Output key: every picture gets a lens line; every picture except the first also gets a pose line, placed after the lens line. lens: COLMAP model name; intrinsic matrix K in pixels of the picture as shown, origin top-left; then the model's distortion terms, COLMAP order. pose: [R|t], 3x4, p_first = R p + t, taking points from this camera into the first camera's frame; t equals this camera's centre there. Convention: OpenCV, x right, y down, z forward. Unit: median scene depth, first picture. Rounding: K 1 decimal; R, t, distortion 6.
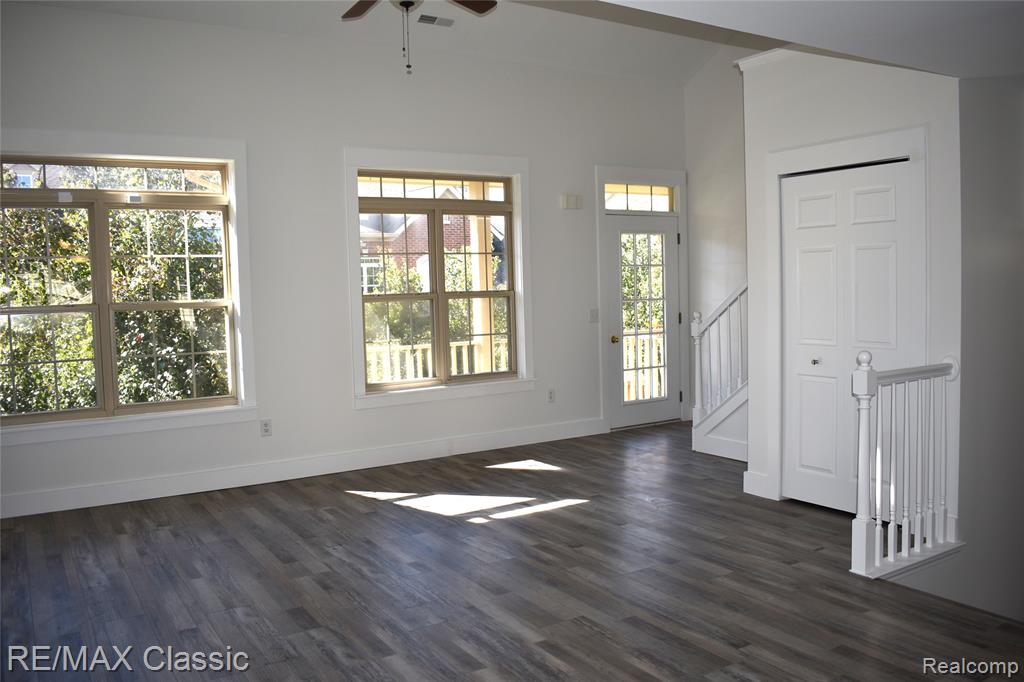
lens RADIAL K [[835.4, 0, 512.0], [0, 835.4, 341.0], [0, 0, 1]] dist [-0.092507, 0.010927]
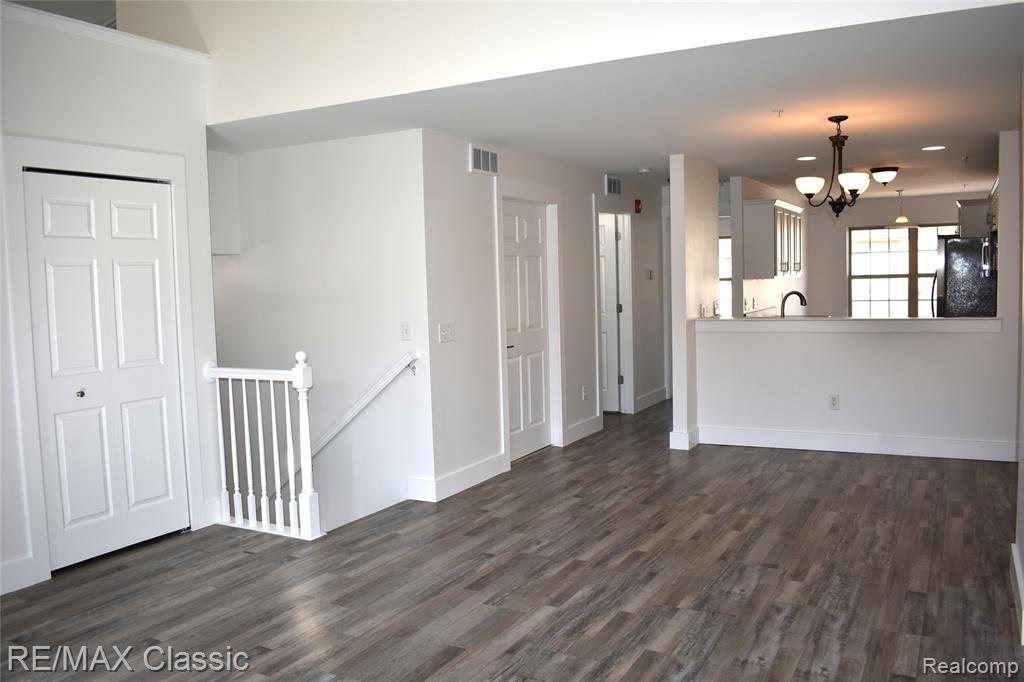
lens RADIAL K [[835.4, 0, 512.0], [0, 835.4, 341.0], [0, 0, 1]] dist [-0.092507, 0.010927]
pose [[-0.487767, -0.027117, 0.872553, -0.831992], [0.097952, 0.991505, 0.085570, -0.081681], [-0.867461, 0.127207, -0.480968, 1.424387]]
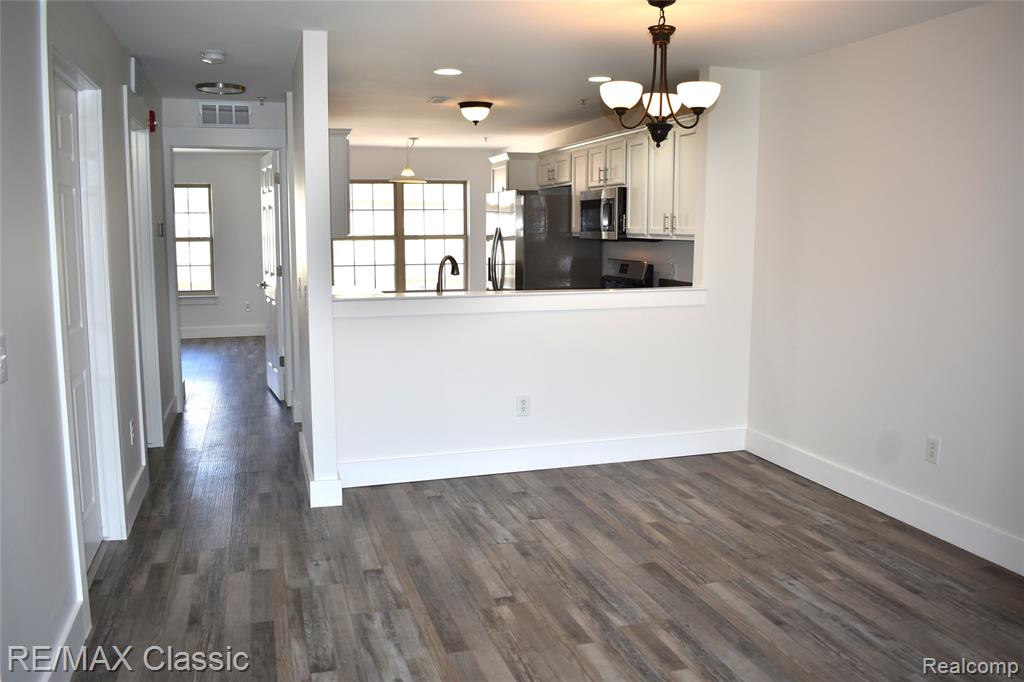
lens RADIAL K [[835.4, 0, 512.0], [0, 835.4, 341.0], [0, 0, 1]] dist [-0.092507, 0.010927]
pose [[-0.966404, -0.008603, 0.256883, 0.092710], [0.041349, 0.981218, 0.188419, -0.085185], [-0.253679, 0.192710, -0.947898, 1.225424]]
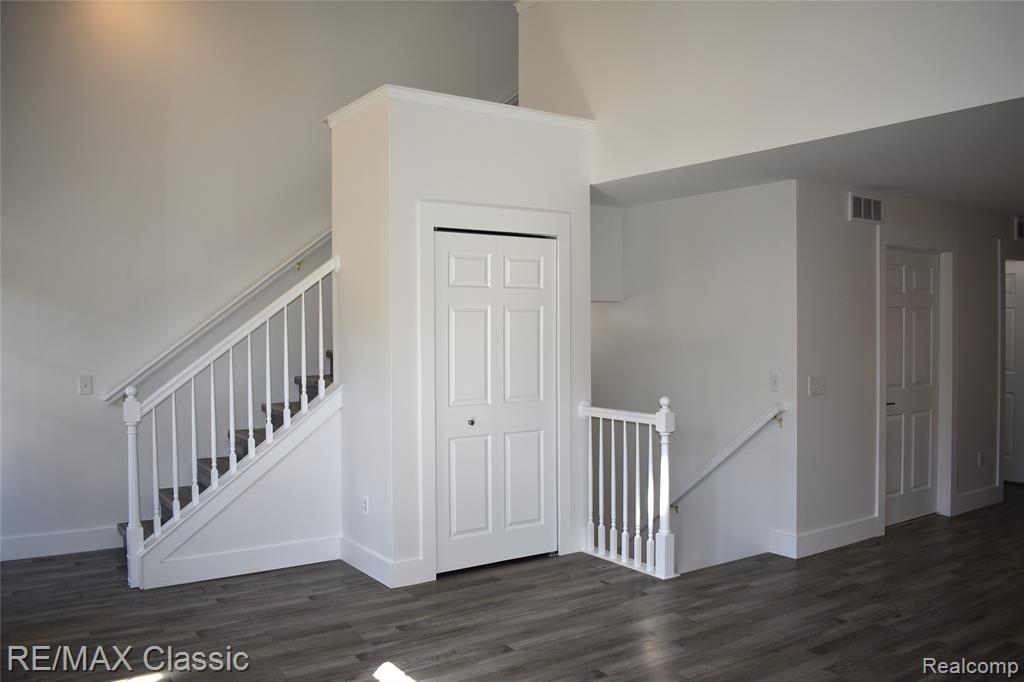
lens RADIAL K [[835.4, 0, 512.0], [0, 835.4, 341.0], [0, 0, 1]] dist [-0.092507, 0.010927]
pose [[-0.035459, 0.007555, 0.999343, -0.893781], [0.071952, 0.997396, -0.004988, -0.089646], [-0.996778, 0.071728, -0.035910, 1.380853]]
